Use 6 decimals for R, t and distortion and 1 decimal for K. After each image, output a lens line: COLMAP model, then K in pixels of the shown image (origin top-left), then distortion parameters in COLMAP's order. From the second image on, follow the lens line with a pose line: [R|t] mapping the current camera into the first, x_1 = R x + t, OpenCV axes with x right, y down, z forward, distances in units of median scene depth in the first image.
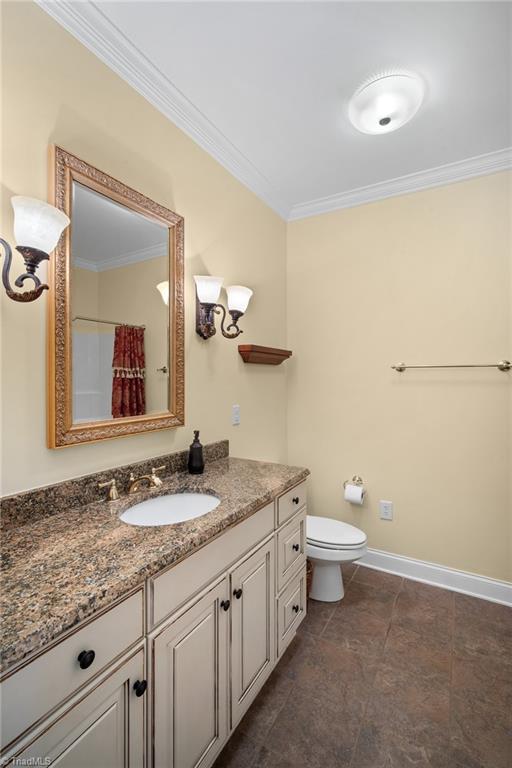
lens RADIAL K [[345.0, 0, 249.6], [0, 345.0, 380.0], [0, 0, 1]] dist [-0.014336, 0.004737]
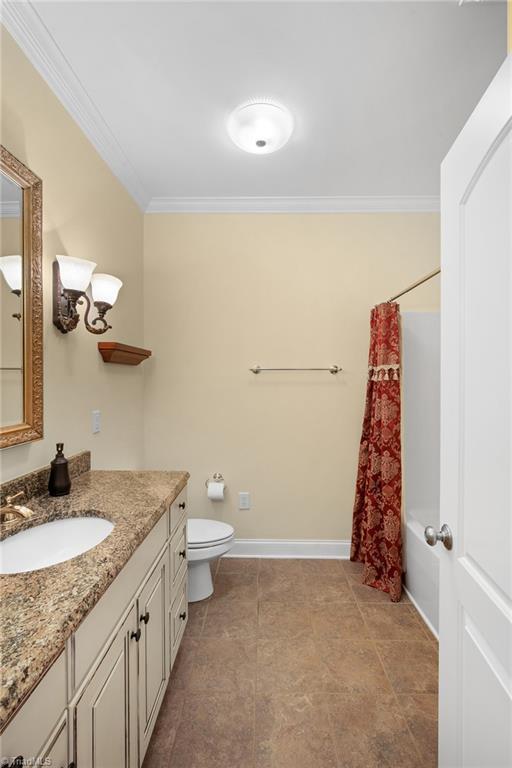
lens RADIAL K [[345.0, 0, 258.1], [0, 345.0, 384.3], [0, 0, 1]] dist [-0.014336, 0.004737]
pose [[0.866968, -0.008164, 0.498297, -0.157824], [0.003923, 0.999947, 0.009556, -0.000649], [-0.498349, -0.006330, 0.866954, 0.053321]]
